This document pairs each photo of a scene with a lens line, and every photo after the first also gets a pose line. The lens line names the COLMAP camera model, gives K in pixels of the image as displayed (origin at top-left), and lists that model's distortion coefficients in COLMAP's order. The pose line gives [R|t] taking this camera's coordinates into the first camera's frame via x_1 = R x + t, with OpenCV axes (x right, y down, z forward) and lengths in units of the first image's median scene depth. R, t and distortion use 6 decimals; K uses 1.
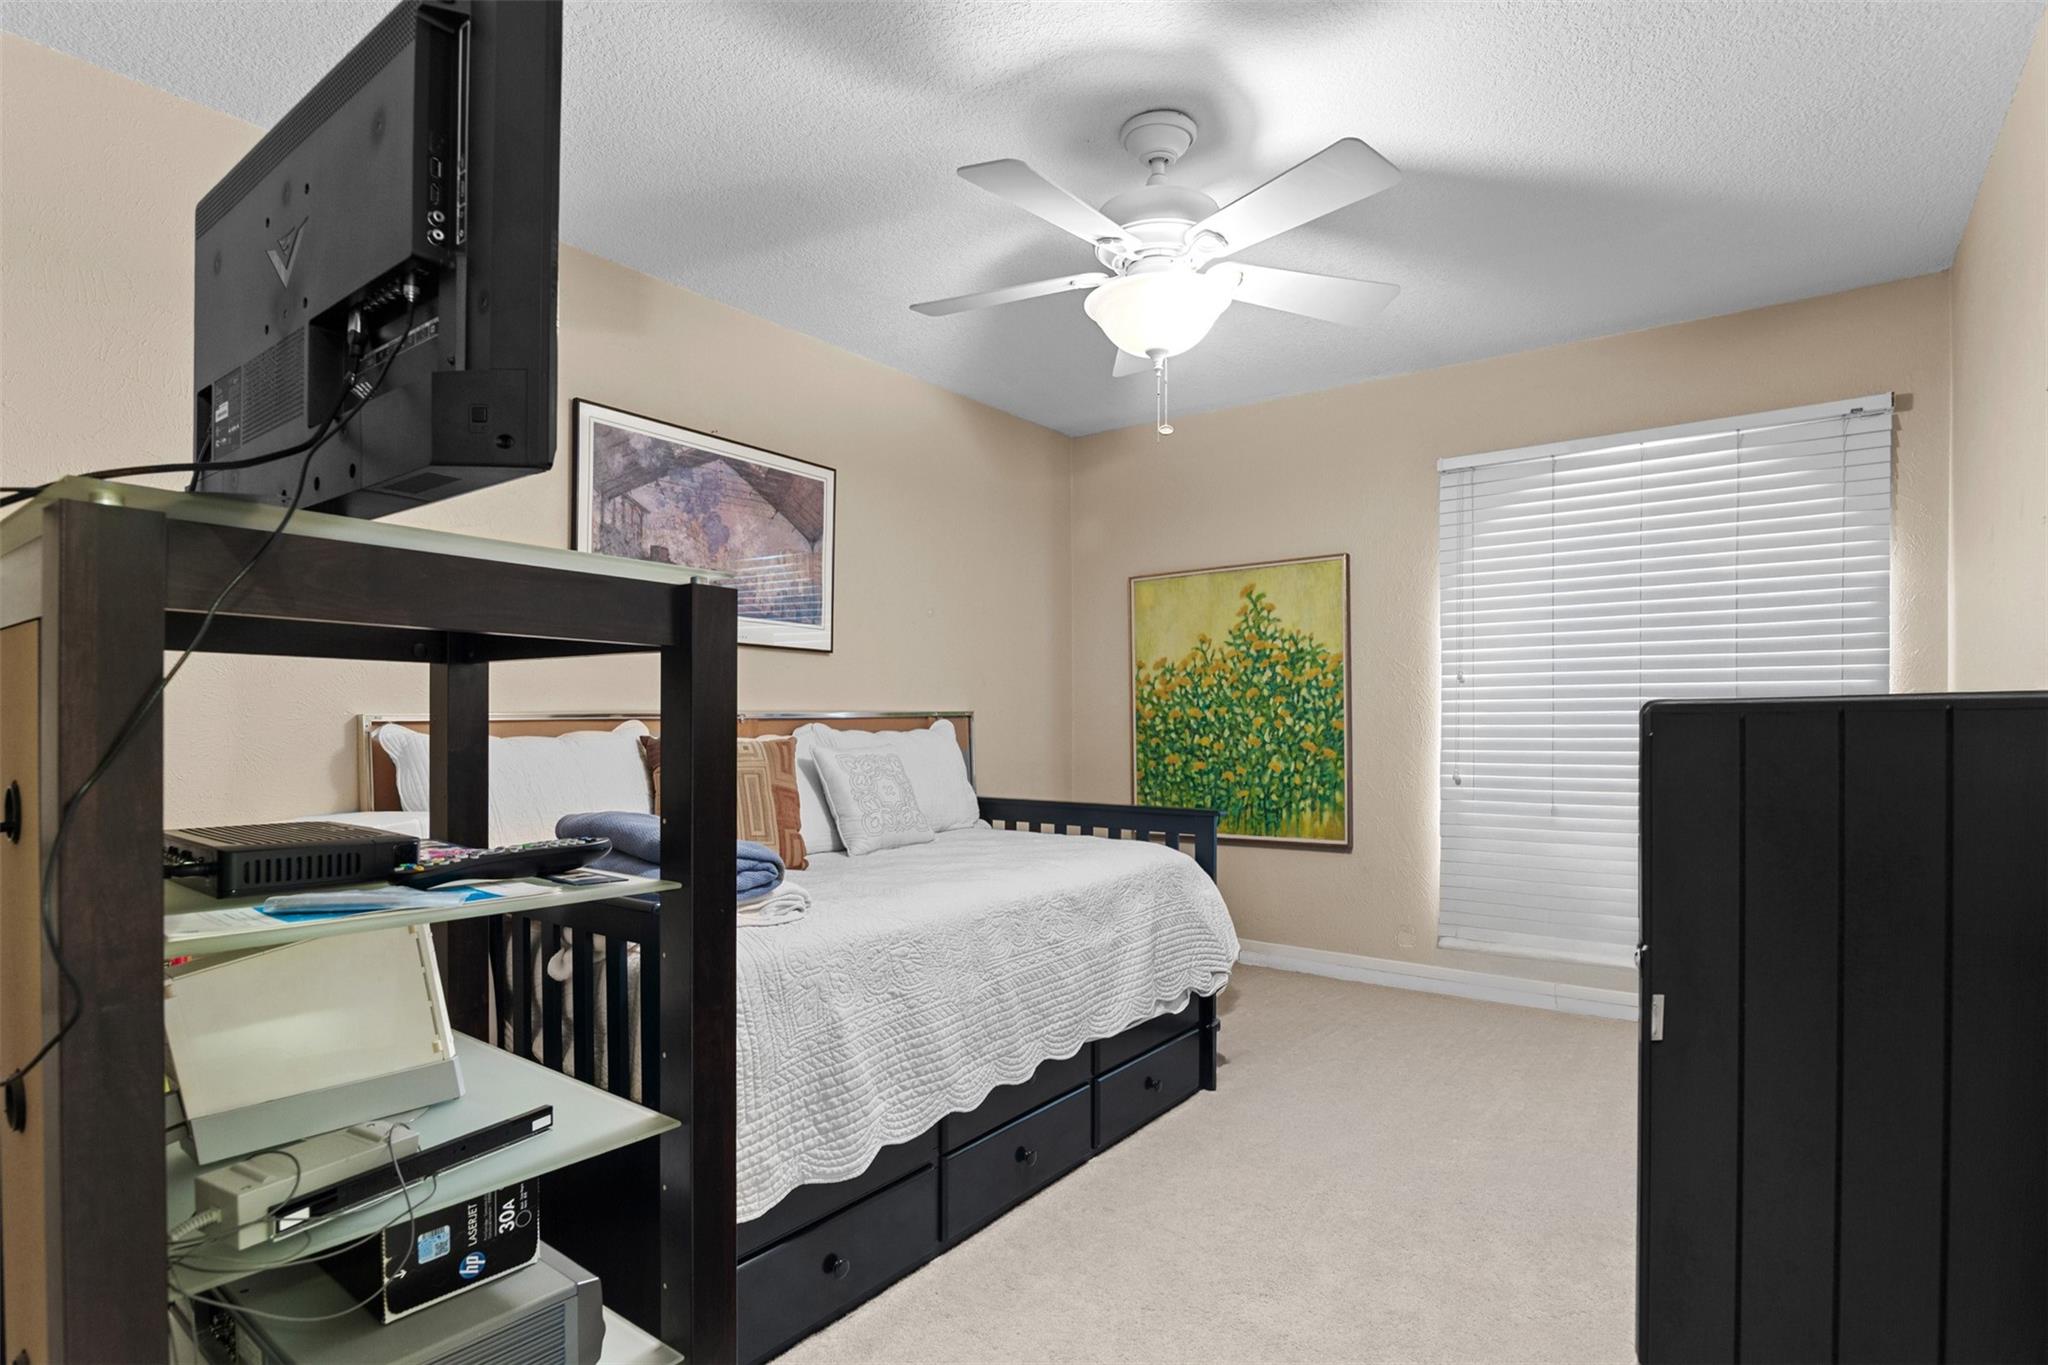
lens RADIAL K [[1023.7, 0, 1013.9], [0, 1023.7, 722.7], [0, 0, 1]] dist [0.000024, -0.000211]
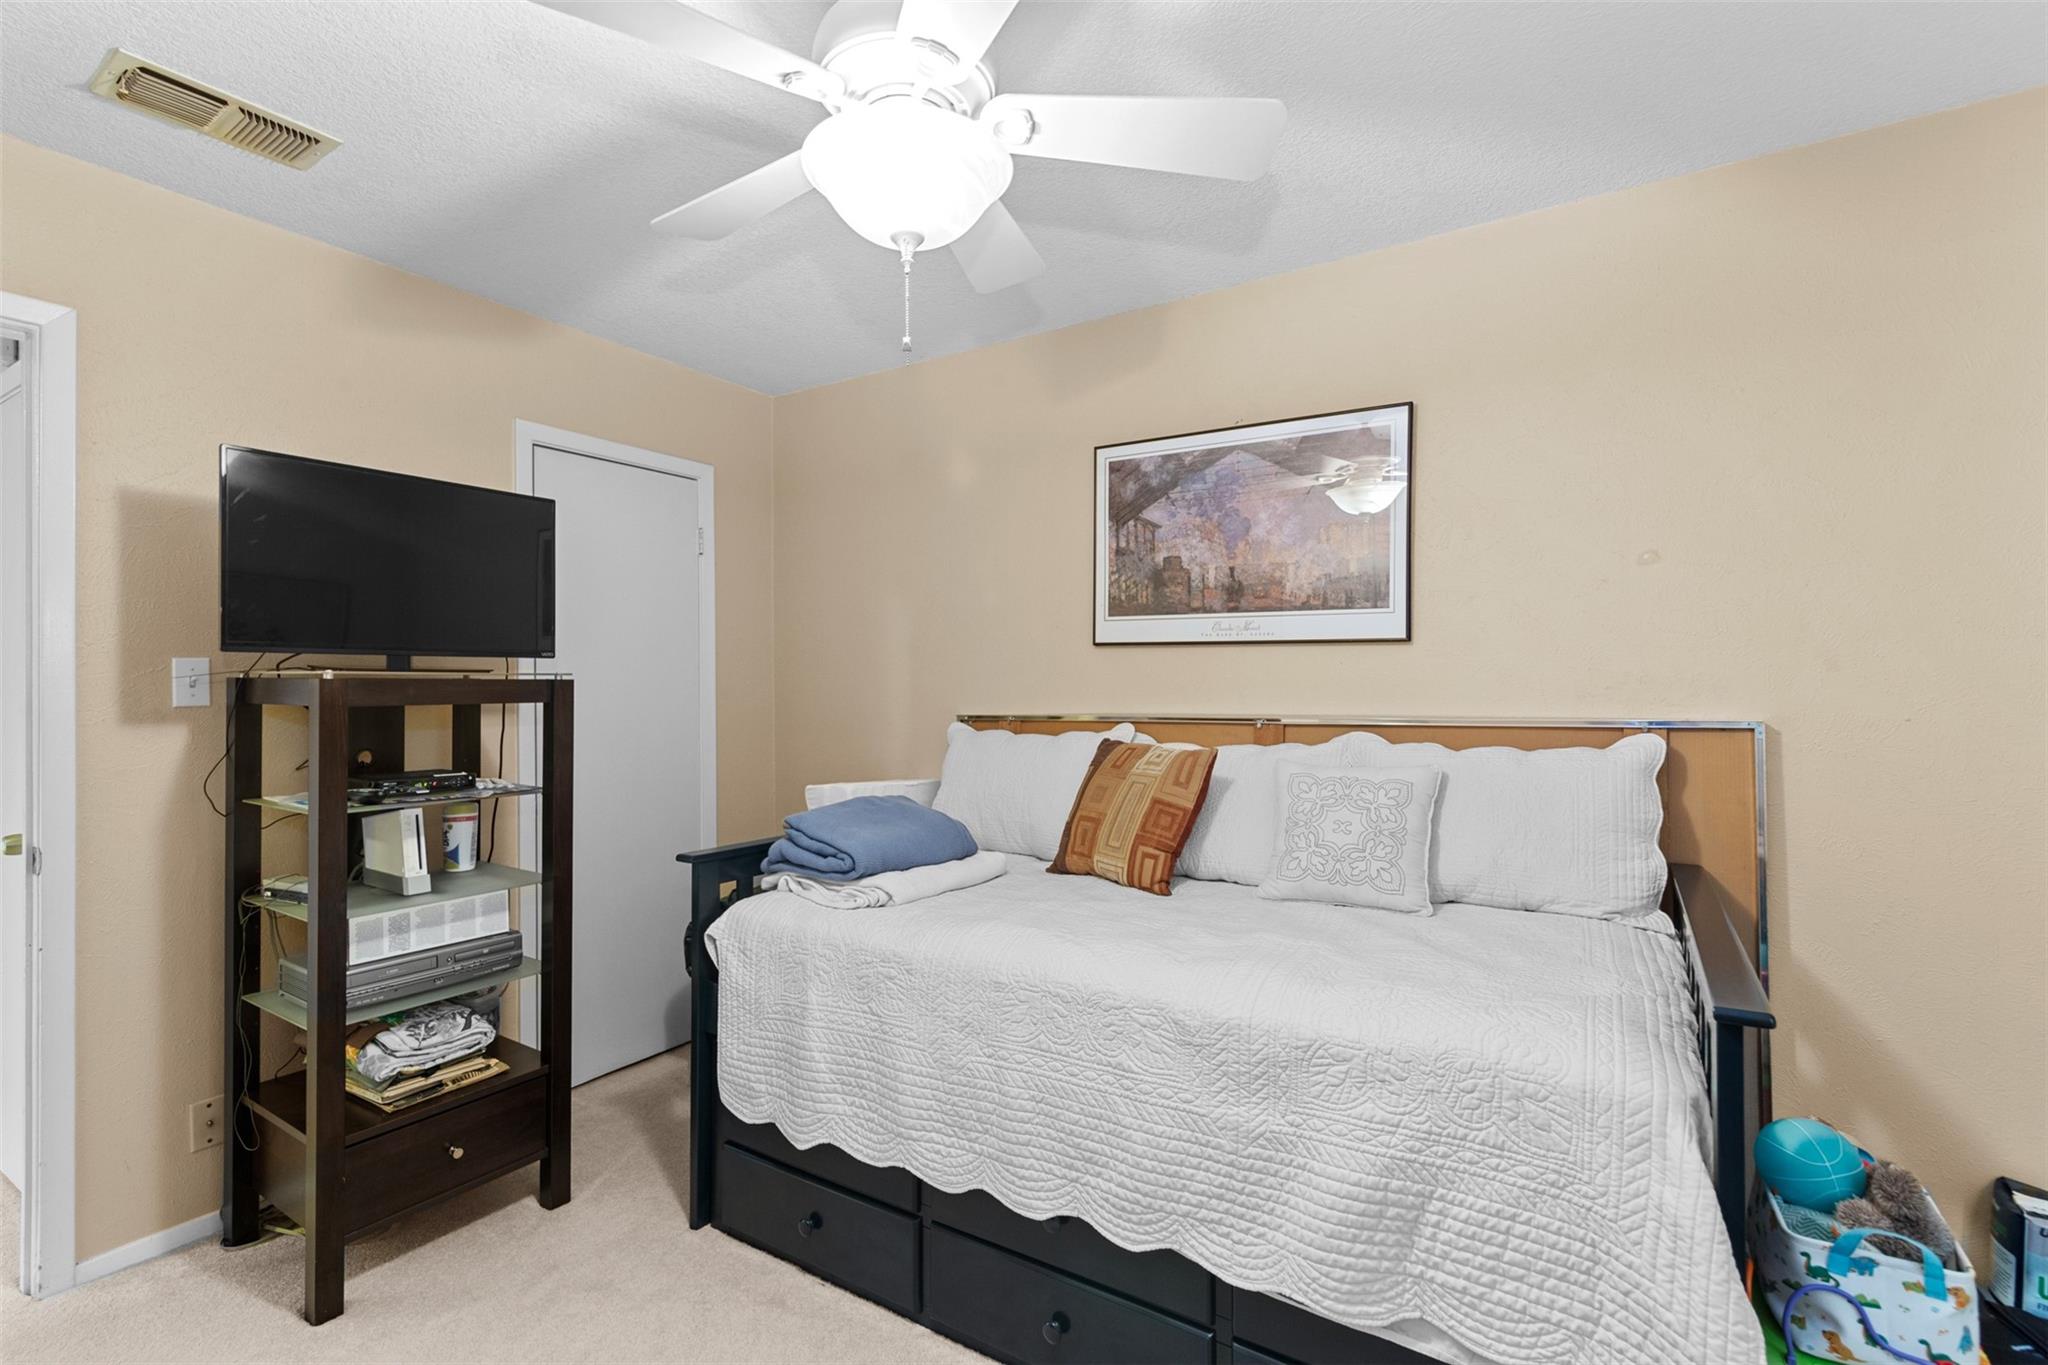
lens RADIAL K [[933.0, 0, 1023.3], [0, 933.0, 680.5], [0, 0, 1]] dist [0.001680, 0.000102]
pose [[0.083038, -0.007907, -0.996515, 0.589519], [-0.004456, 0.999956, -0.008306, -0.037802], [0.996536, 0.005130, 0.082999, 0.776912]]
